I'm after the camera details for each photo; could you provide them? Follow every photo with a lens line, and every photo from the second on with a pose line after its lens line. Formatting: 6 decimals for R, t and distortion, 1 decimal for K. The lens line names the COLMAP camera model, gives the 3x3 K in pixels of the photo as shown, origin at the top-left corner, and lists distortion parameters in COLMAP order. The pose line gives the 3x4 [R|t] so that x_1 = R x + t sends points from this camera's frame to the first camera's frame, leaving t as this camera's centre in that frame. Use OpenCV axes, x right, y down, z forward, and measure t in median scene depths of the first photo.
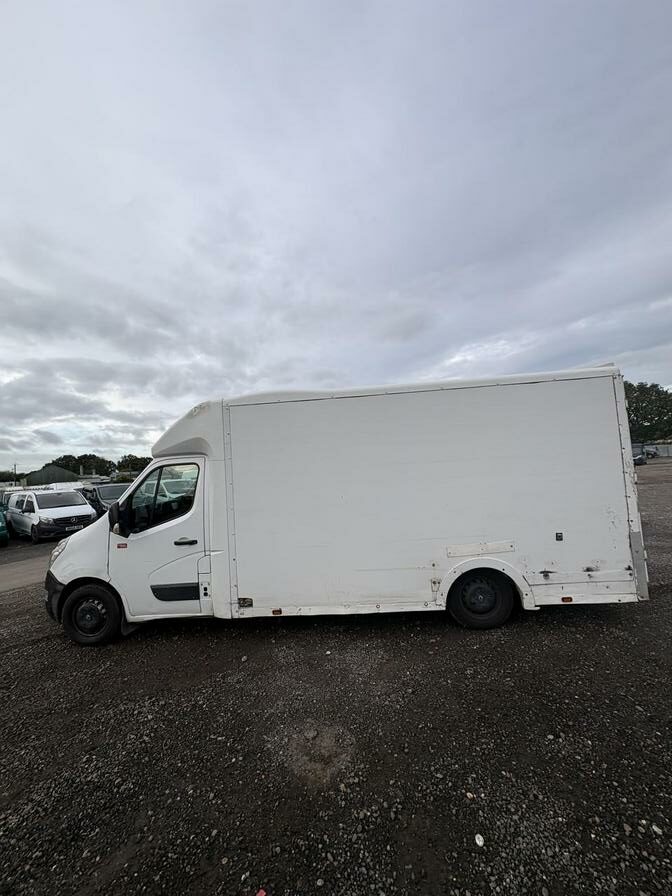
lens RADIAL K [[359.5, 0, 349.9], [0, 359.5, 397.2], [0, 0, 1]] dist [-0.000066, 0.001168]
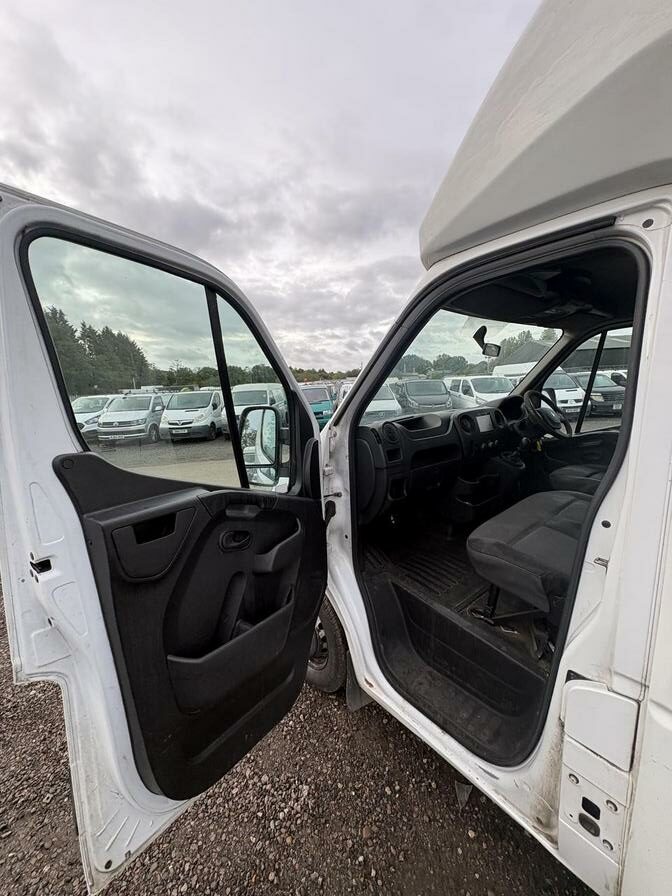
lens RADIAL K [[359.5, 0, 330.5], [0, 359.5, 448.6], [0, 0, 1]] dist [-0.000066, 0.001168]
pose [[0.662187, 0.165705, -0.730787, -0.038031], [0.141900, 0.929868, 0.339426, 0.022411], [0.735780, -0.328462, 0.592233, 0.084967]]
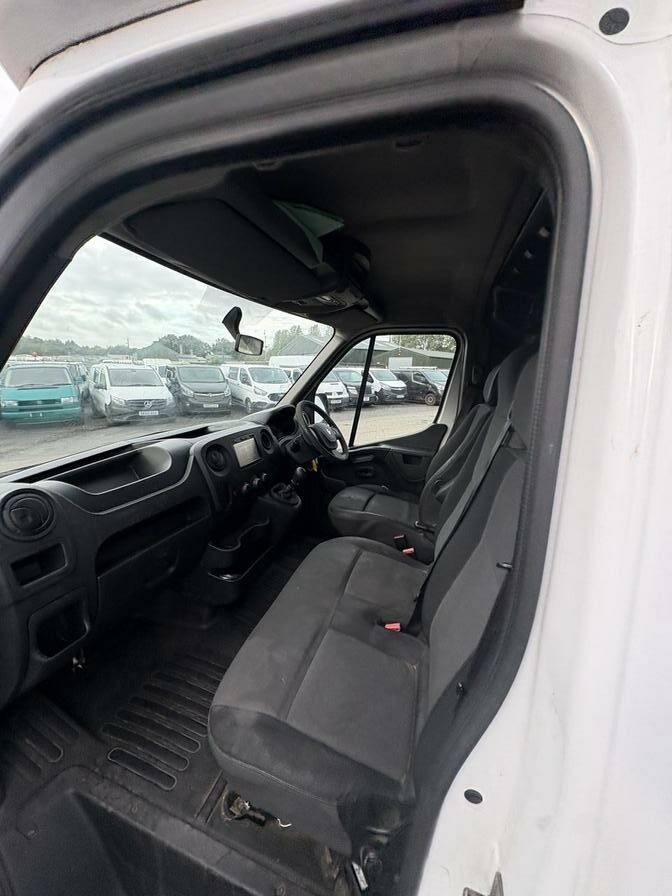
lens RADIAL K [[359.5, 0, 334.7], [0, 359.5, 444.2], [0, 0, 1]] dist [-0.000066, 0.001168]
pose [[0.962790, 0.138982, -0.231774, -0.045596], [-0.036091, 0.916069, 0.399394, 0.024670], [0.267830, -0.376168, 0.886998, 0.105173]]
